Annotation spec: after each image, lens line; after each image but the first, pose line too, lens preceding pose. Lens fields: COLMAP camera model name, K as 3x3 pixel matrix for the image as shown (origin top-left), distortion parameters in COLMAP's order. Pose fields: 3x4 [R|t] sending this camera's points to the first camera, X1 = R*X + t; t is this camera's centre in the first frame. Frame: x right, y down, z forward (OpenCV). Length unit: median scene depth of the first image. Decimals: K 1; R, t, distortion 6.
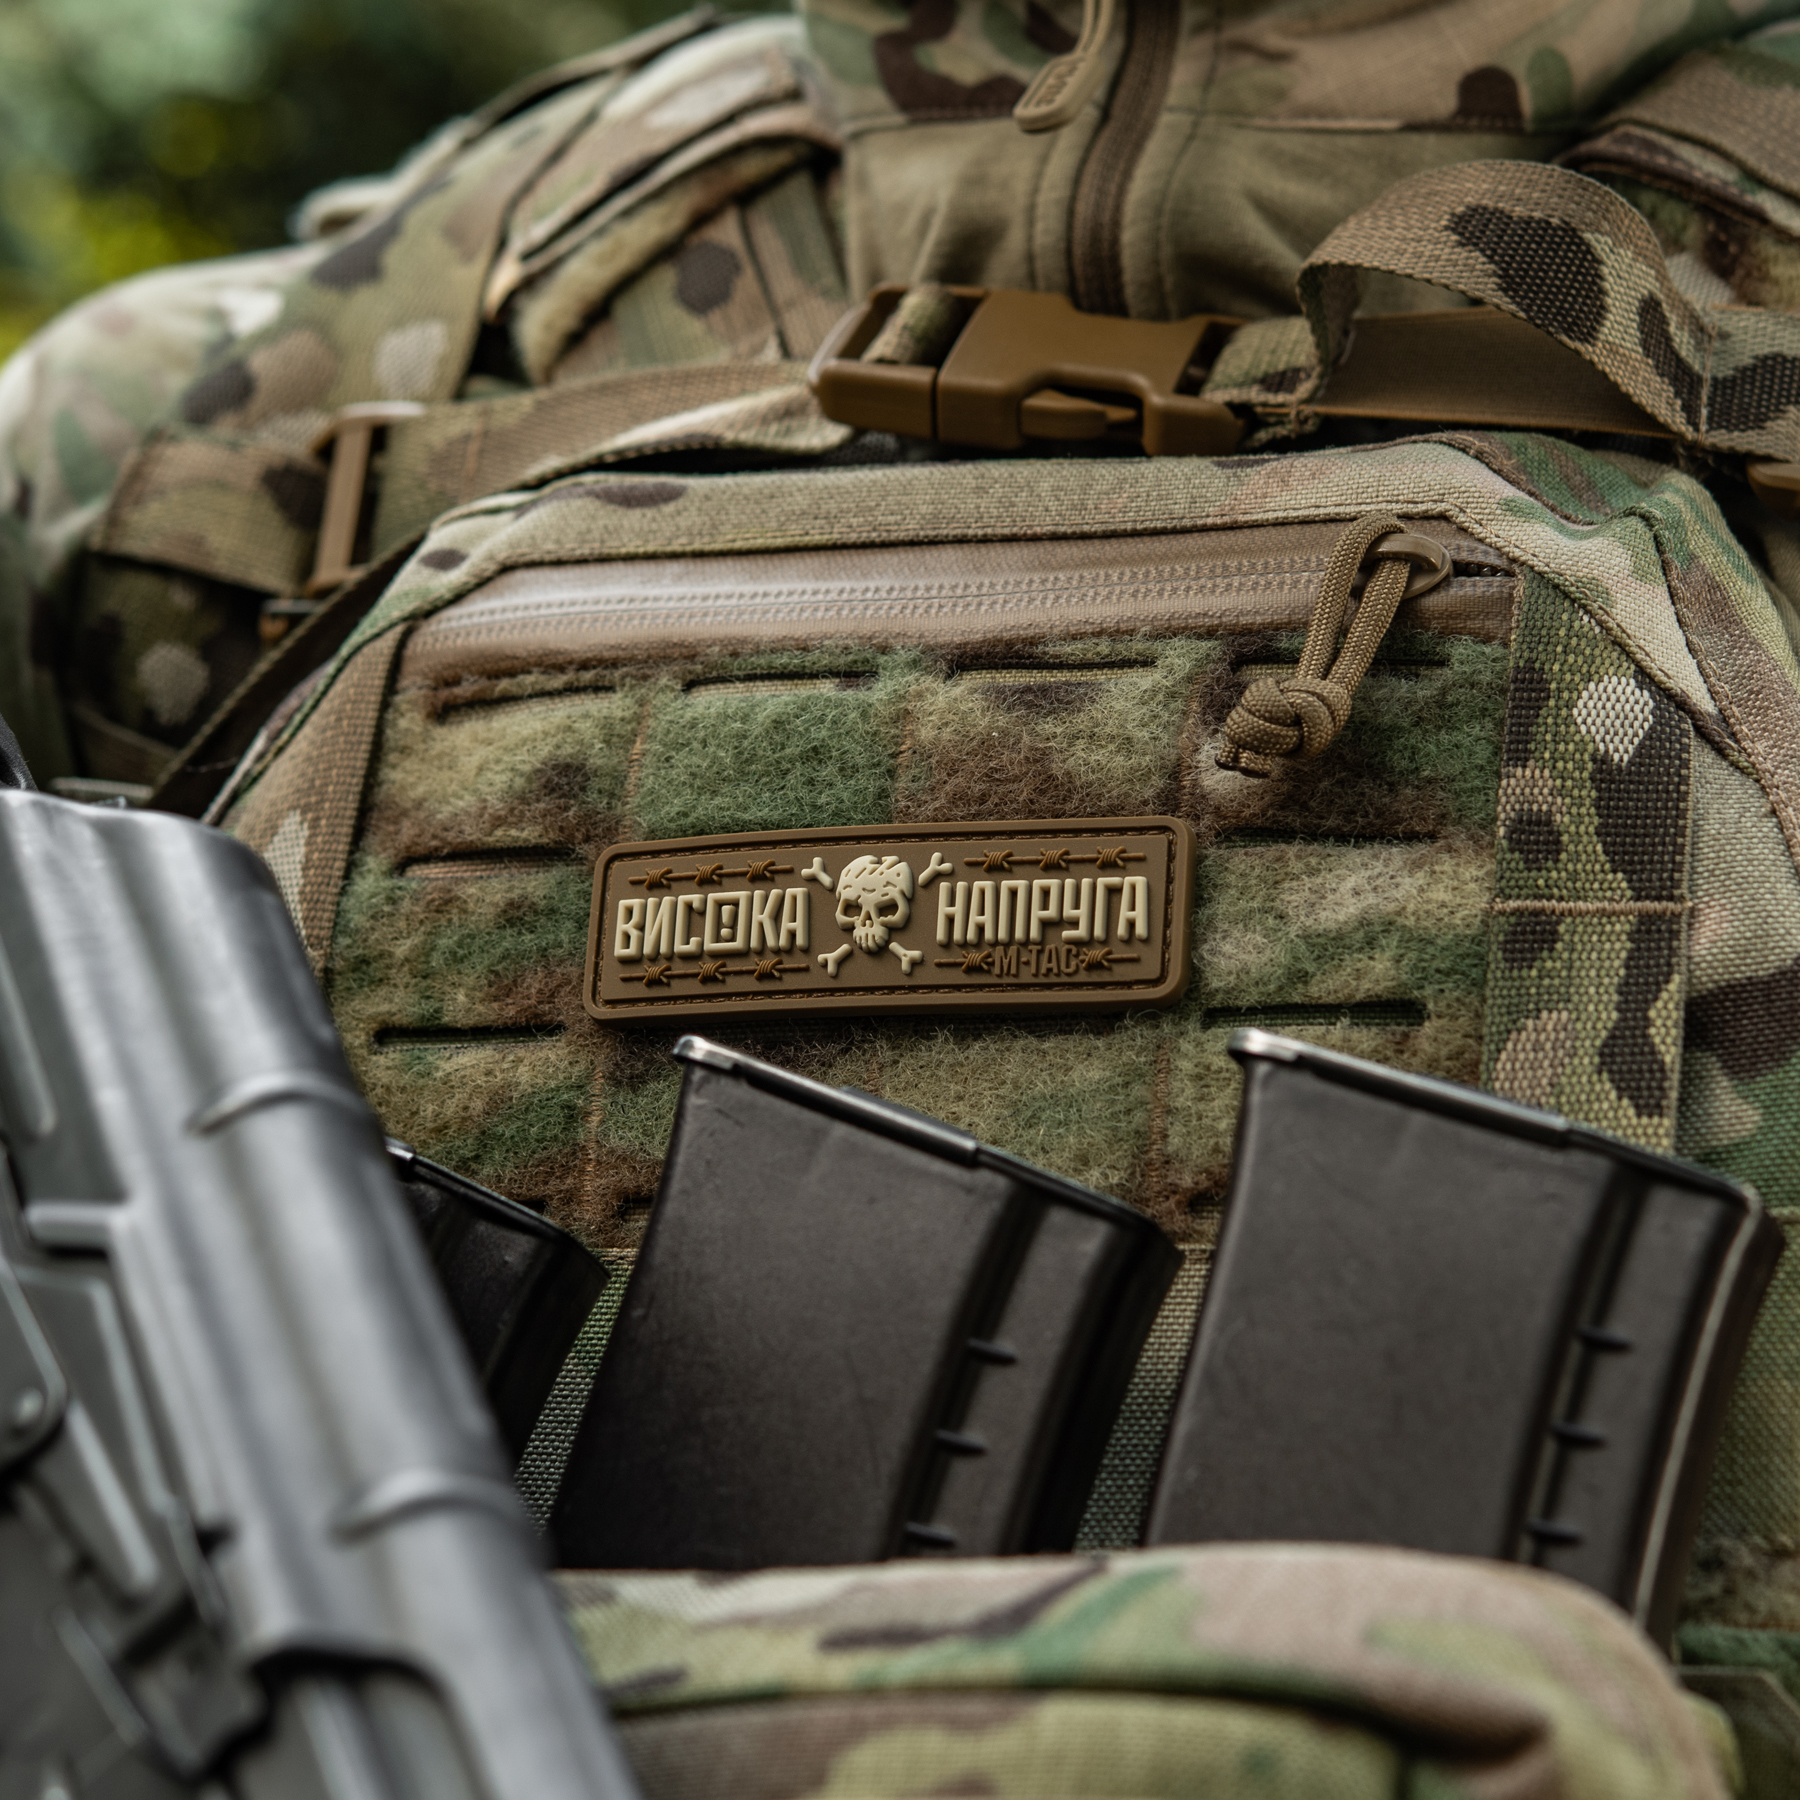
lens RADIAL K [[5222.2, 0, 899.6], [0, 5222.2, 900.1], [0, 0, 1]] dist [-0.087310, 1.438754]
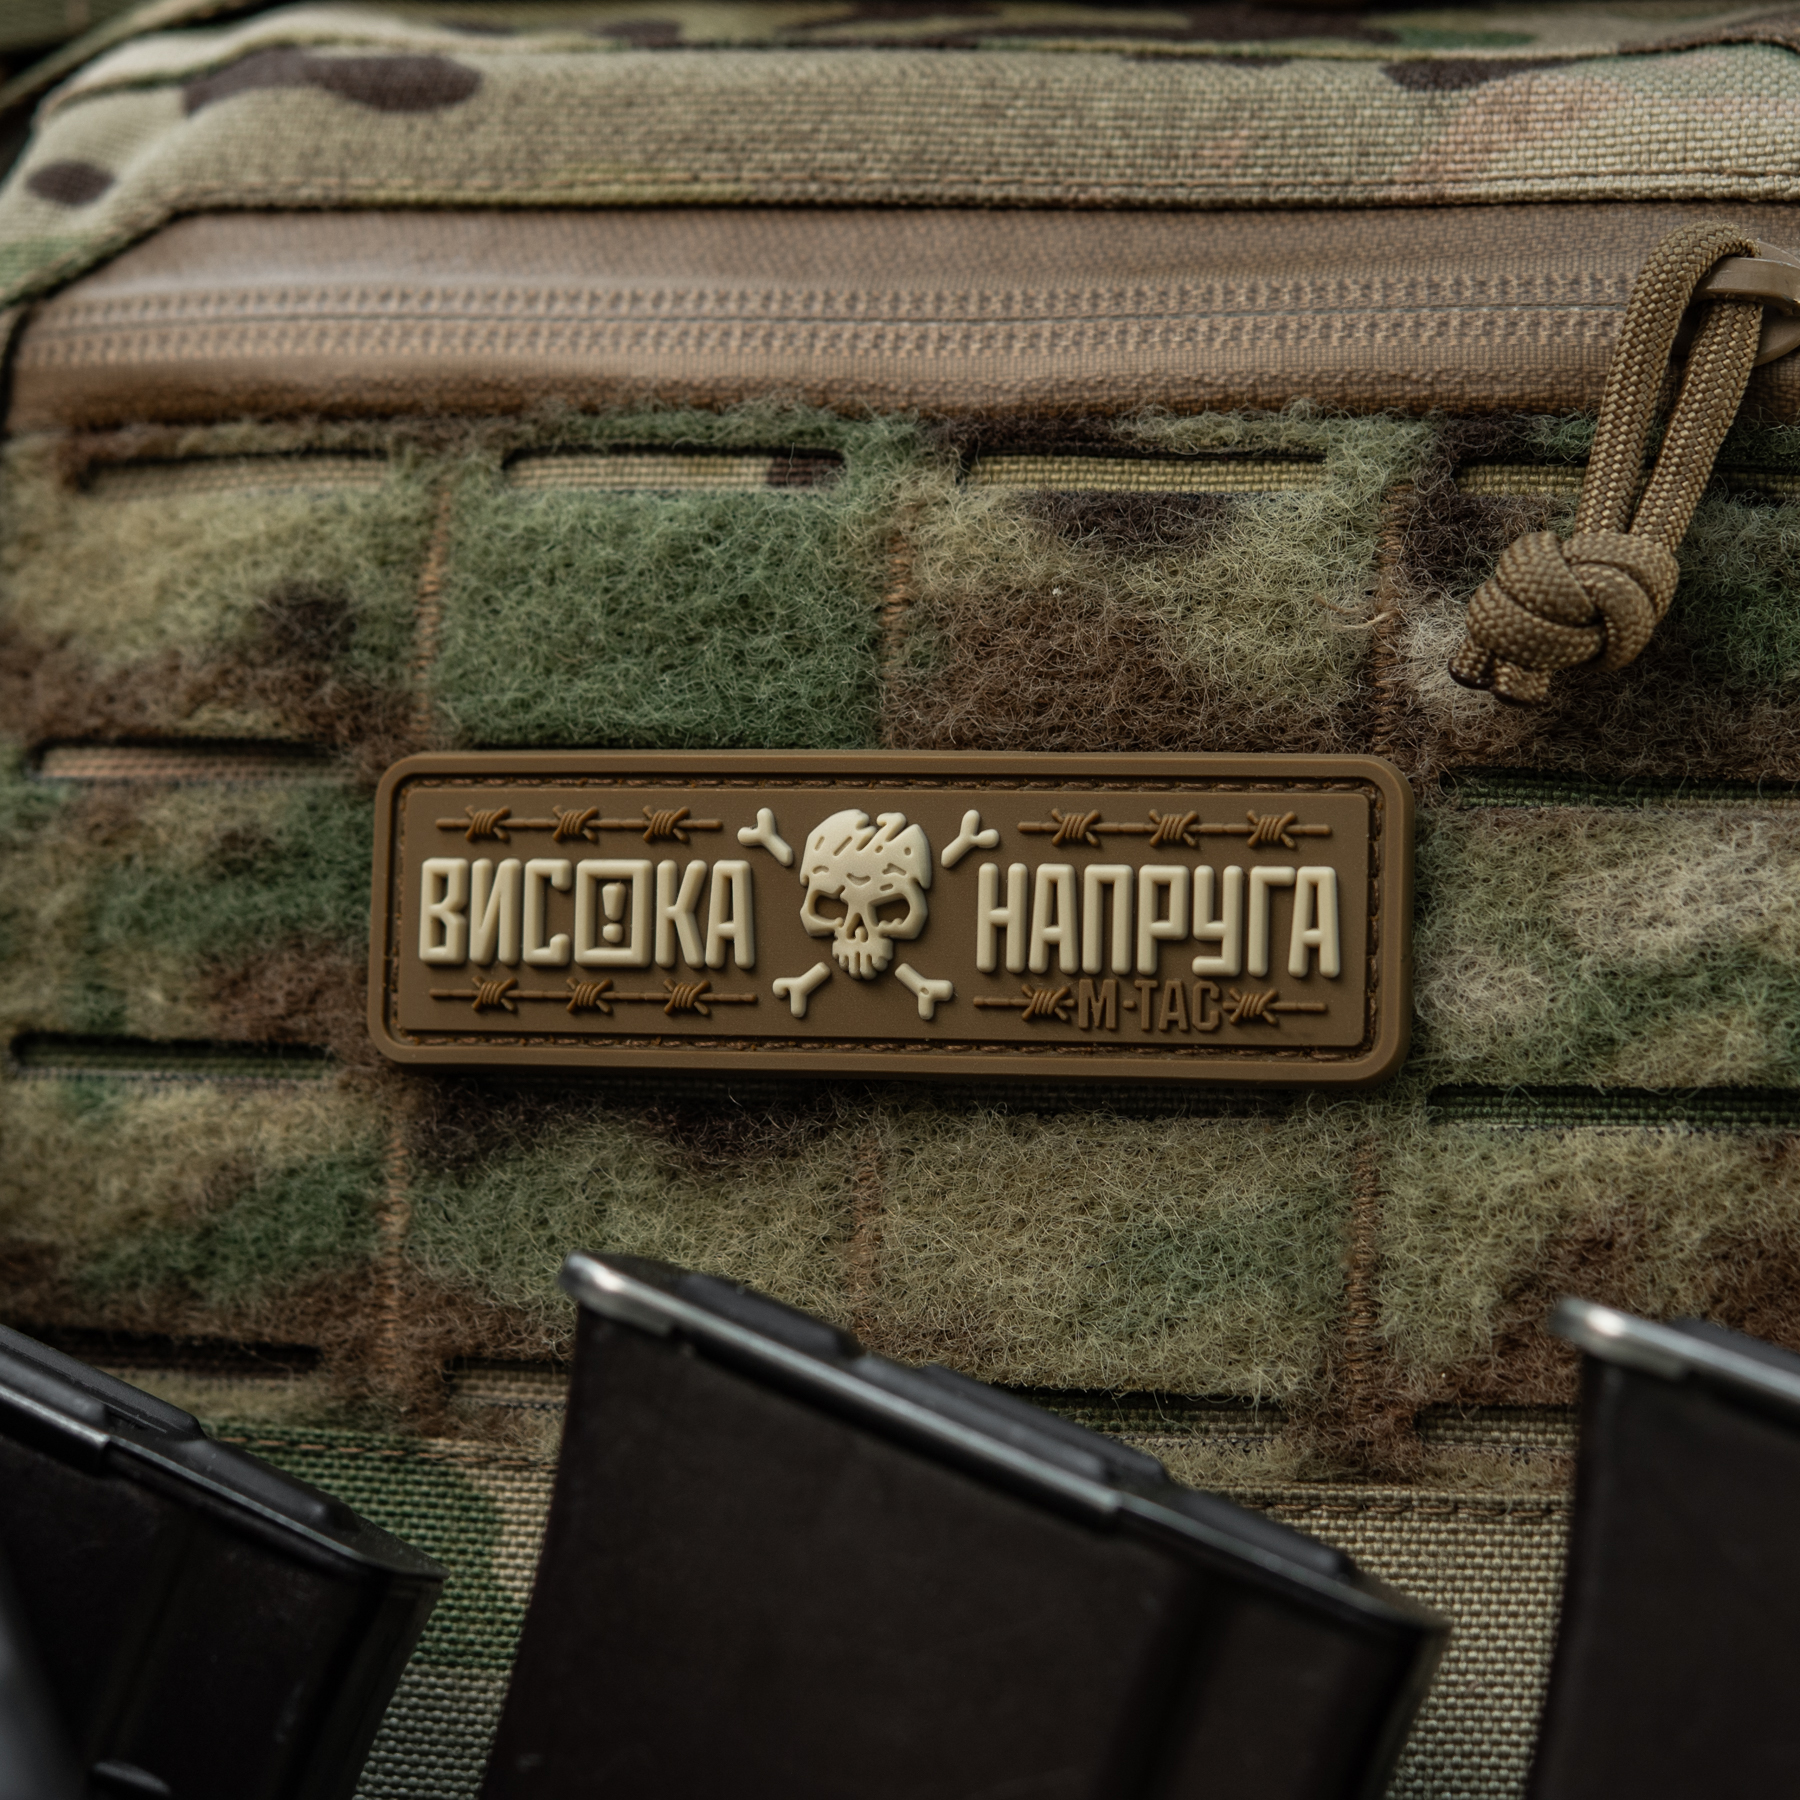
lens RADIAL K [[5643.5, 0, 904.2], [0, 5643.5, 836.3], [0, 0, 1]] dist [-0.066728, 0.172690]
pose [[0.994681, -0.035201, 0.096807, -0.061850], [0.011663, 0.972242, 0.233687, -0.154331], [-0.102345, -0.231315, 0.967481, 0.373772]]
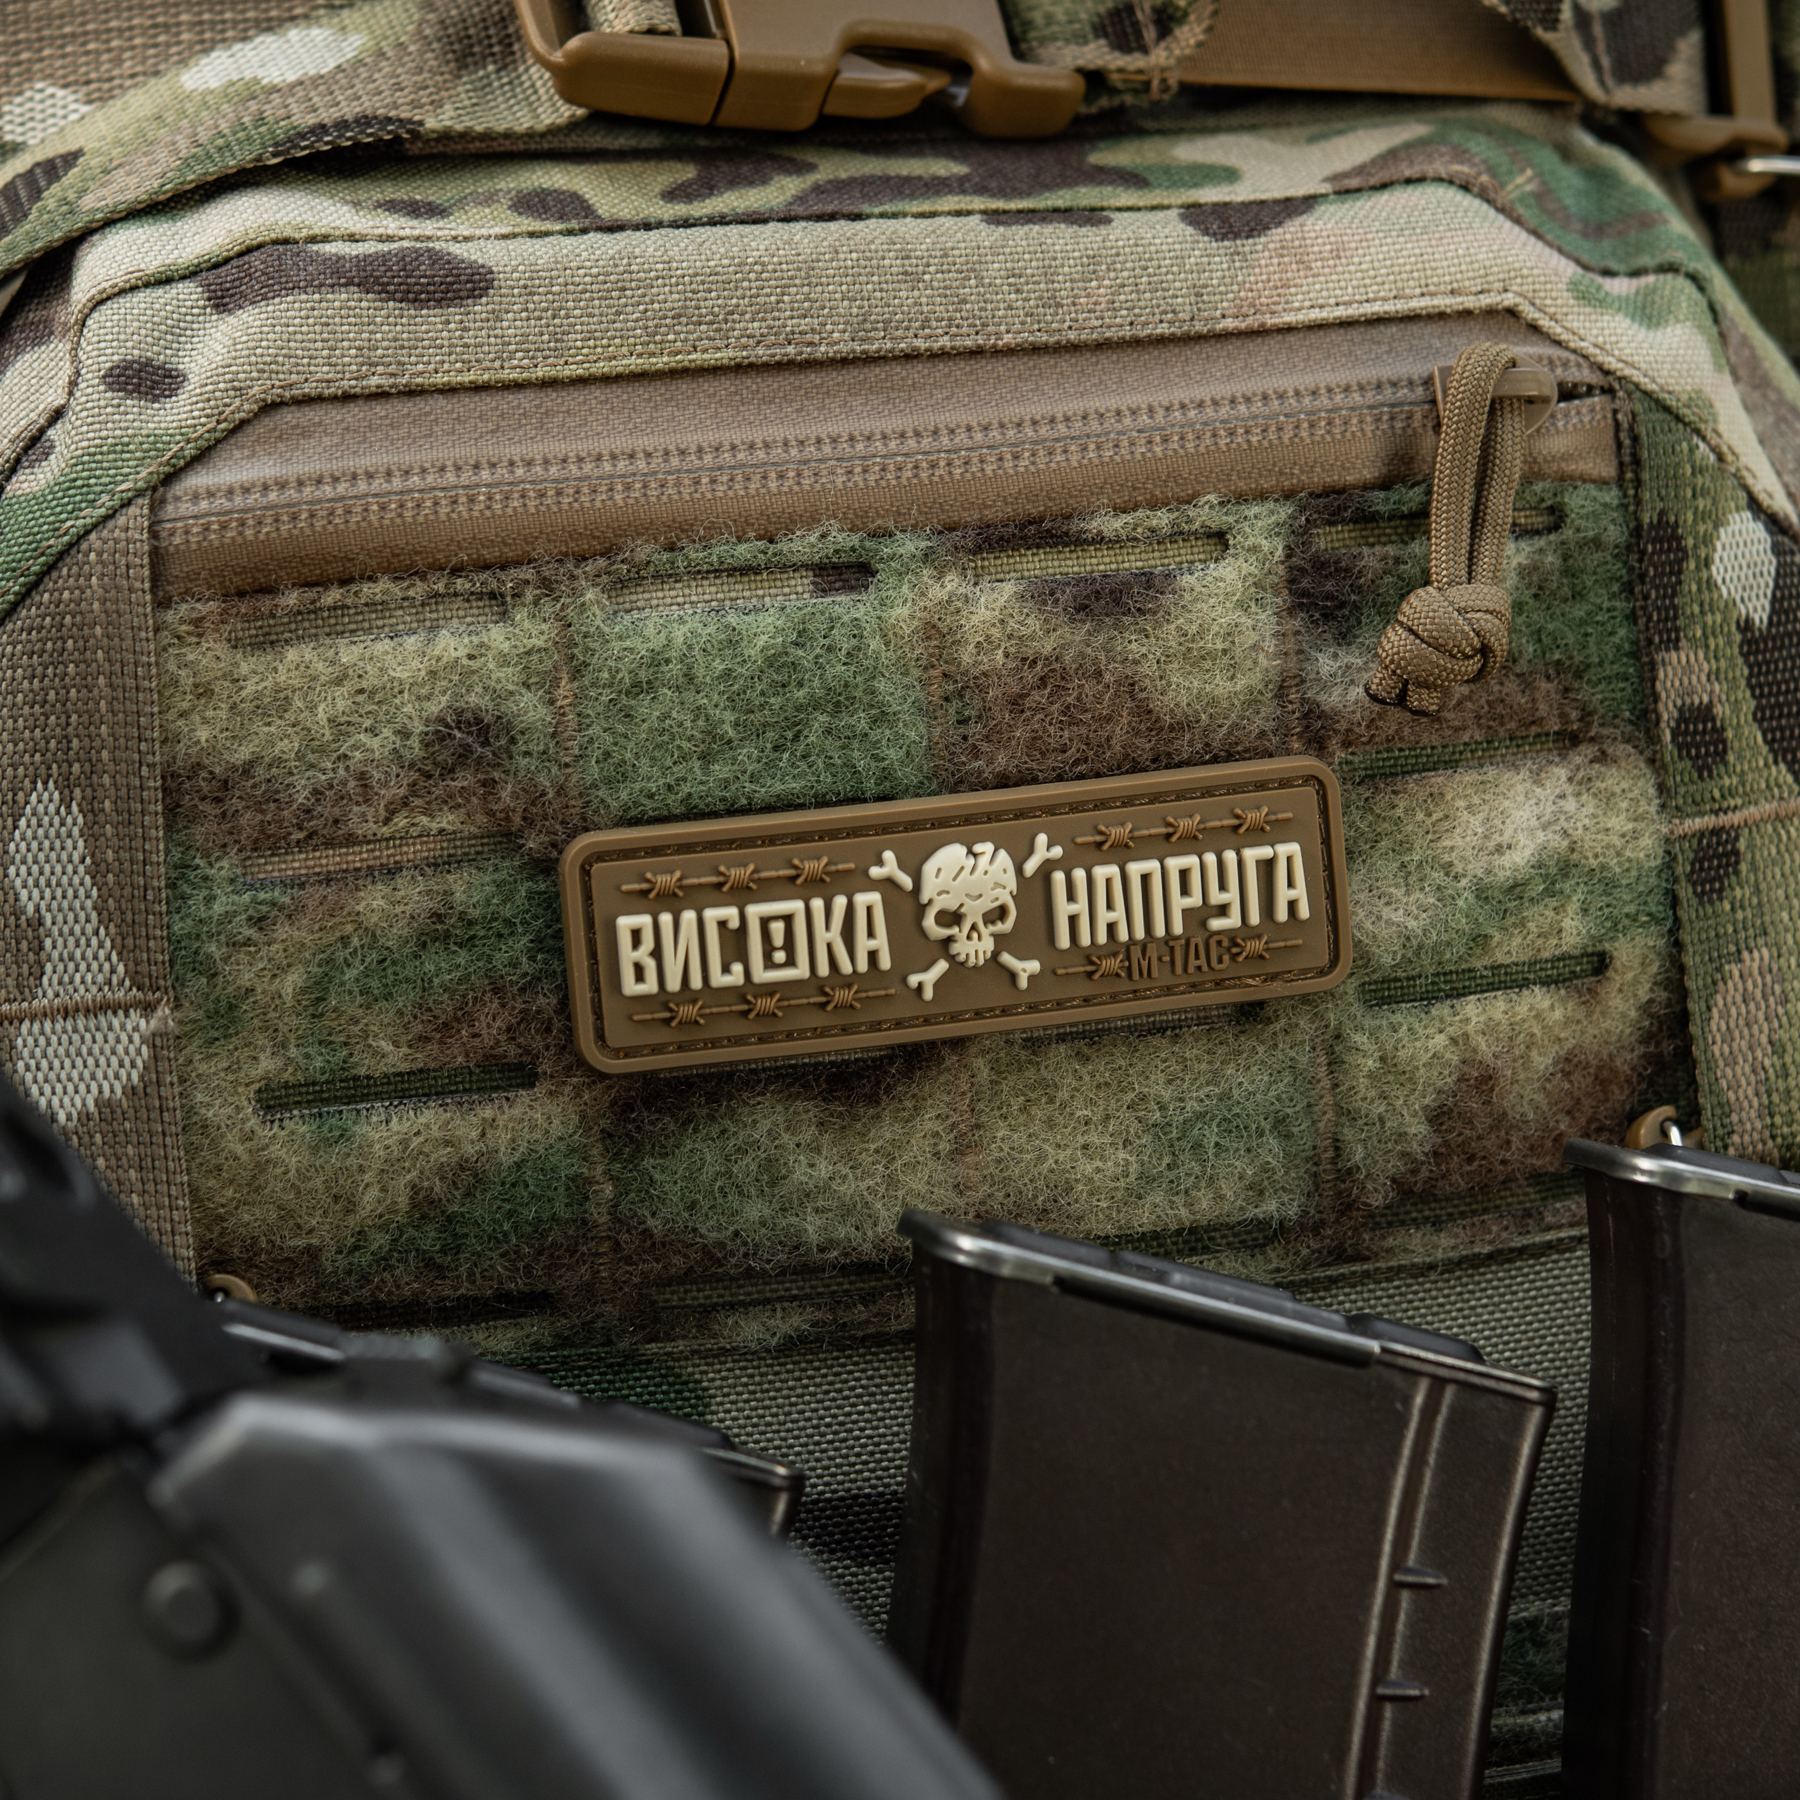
lens RADIAL K [[5352.3, 0, 899.7], [0, 5352.3, 904.1], [0, 0, 1]] dist [-0.088204, 0.432091]
pose [[0.831762, -0.203934, 0.516317, -0.432506], [-0.023792, 0.916128, 0.400178, -0.323879], [-0.554622, -0.345137, 0.757149, 0.380115]]
